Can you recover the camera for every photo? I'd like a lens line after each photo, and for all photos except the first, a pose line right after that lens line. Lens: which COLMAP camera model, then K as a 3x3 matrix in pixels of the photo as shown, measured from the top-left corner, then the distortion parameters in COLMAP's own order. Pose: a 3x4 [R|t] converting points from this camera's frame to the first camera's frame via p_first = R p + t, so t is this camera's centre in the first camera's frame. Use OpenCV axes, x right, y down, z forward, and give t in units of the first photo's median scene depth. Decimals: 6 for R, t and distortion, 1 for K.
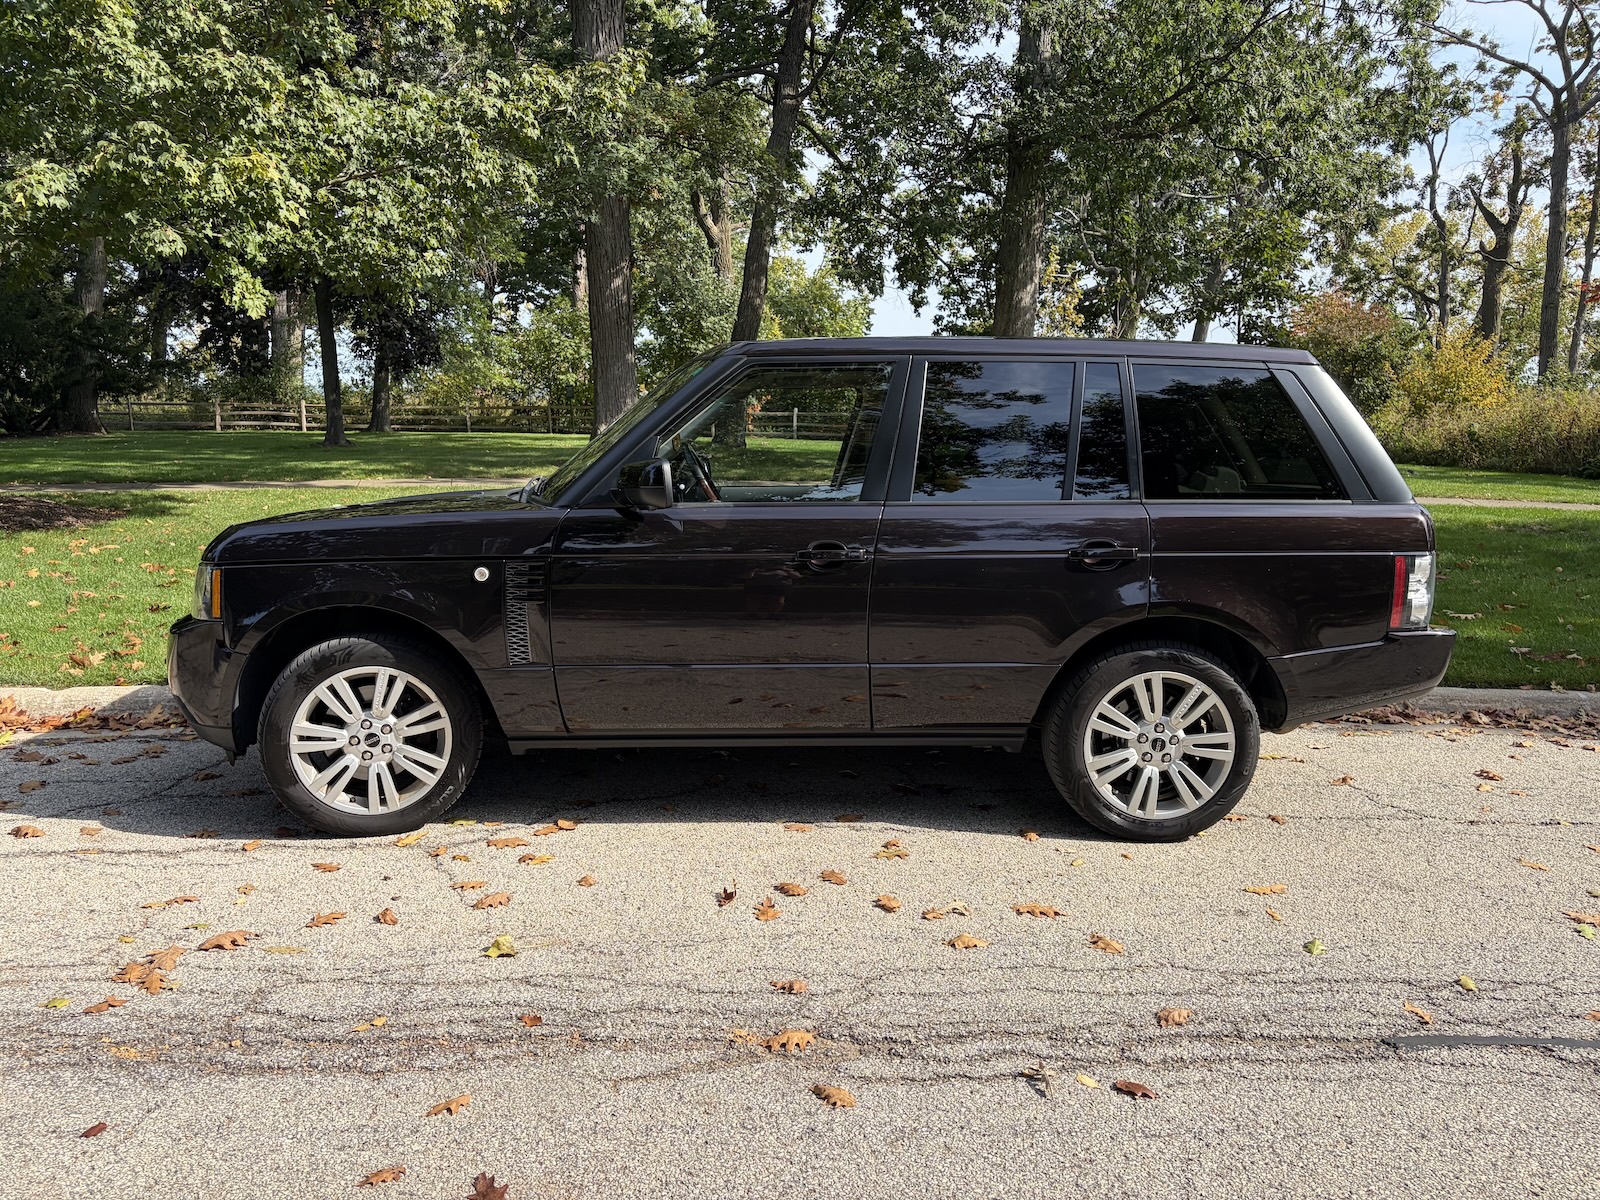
lens RADIAL K [[1235.1, 0, 789.7], [0, 1235.1, 608.2], [0, 0, 1]] dist [0.033825, -0.015107]
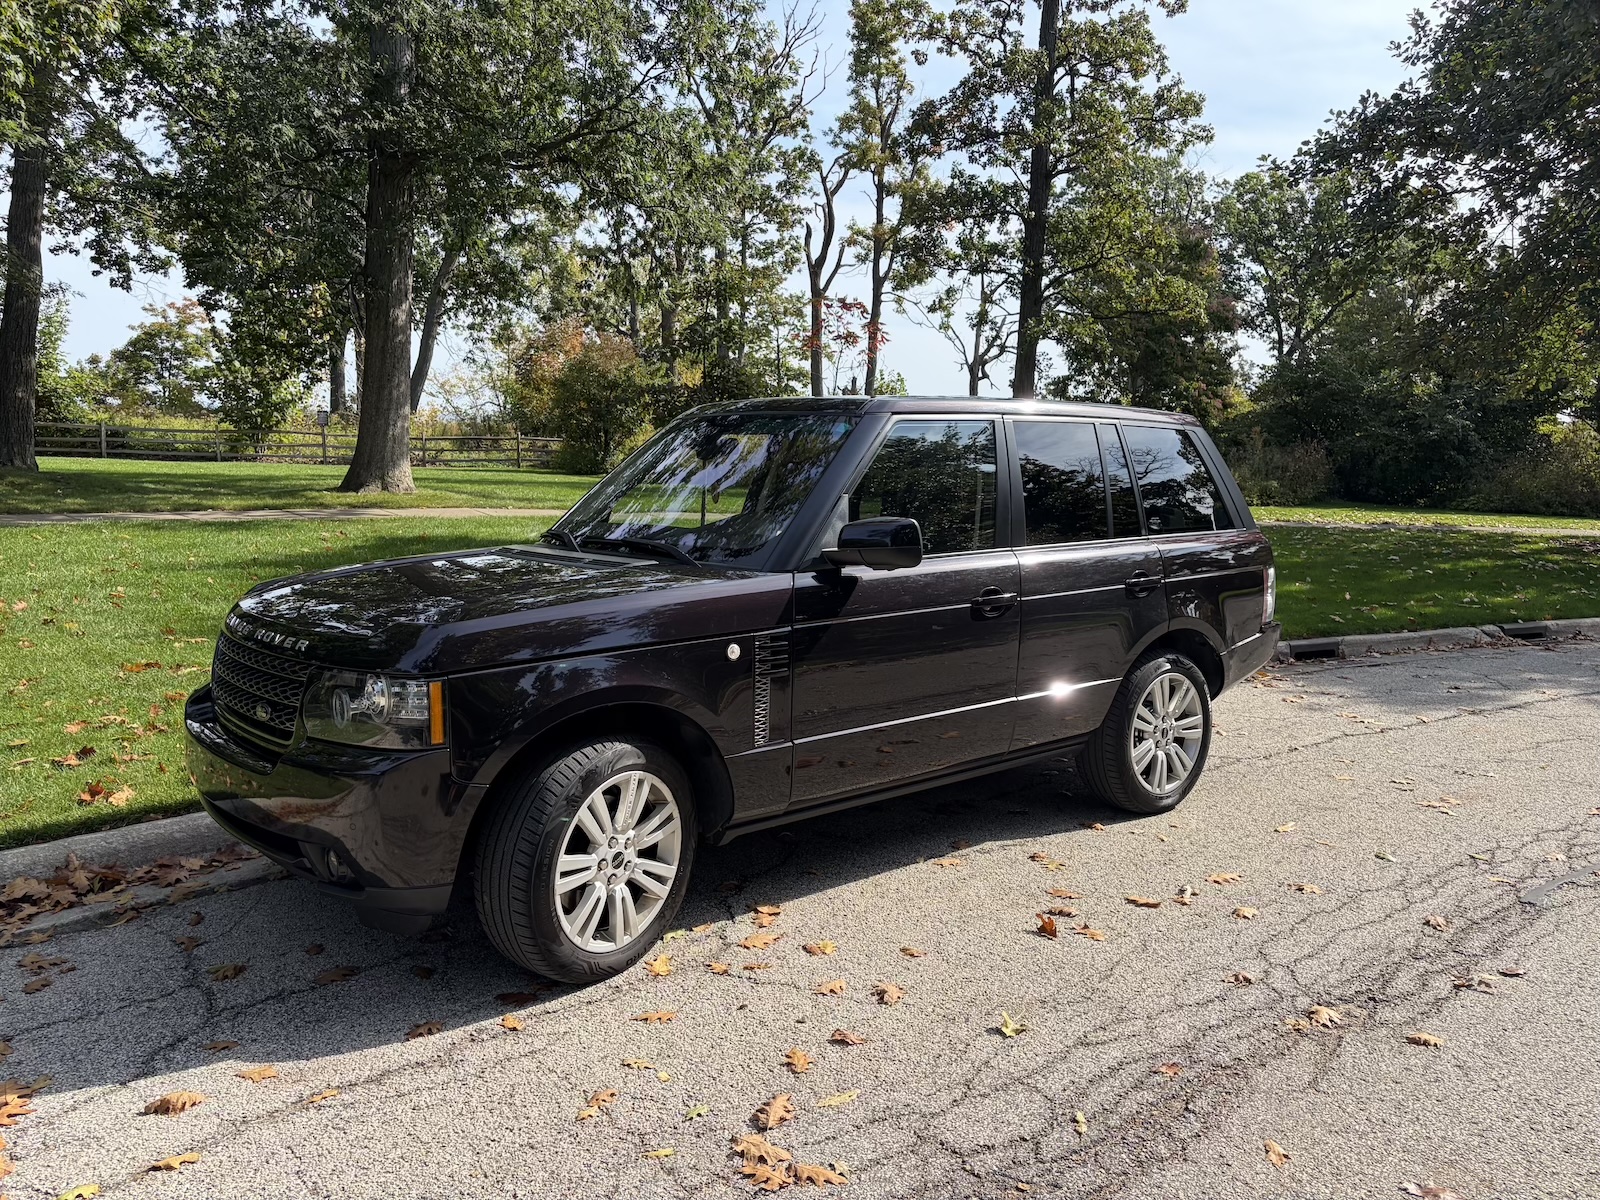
lens RADIAL K [[1235.1, 0, 789.7], [0, 1235.1, 594.5], [0, 0, 1]] dist [0.033825, -0.015107]
pose [[0.777980, -0.073398, 0.623988, -0.766083], [0.084858, 0.996328, 0.011395, -0.075229], [-0.622533, 0.044085, 0.781351, 0.255853]]
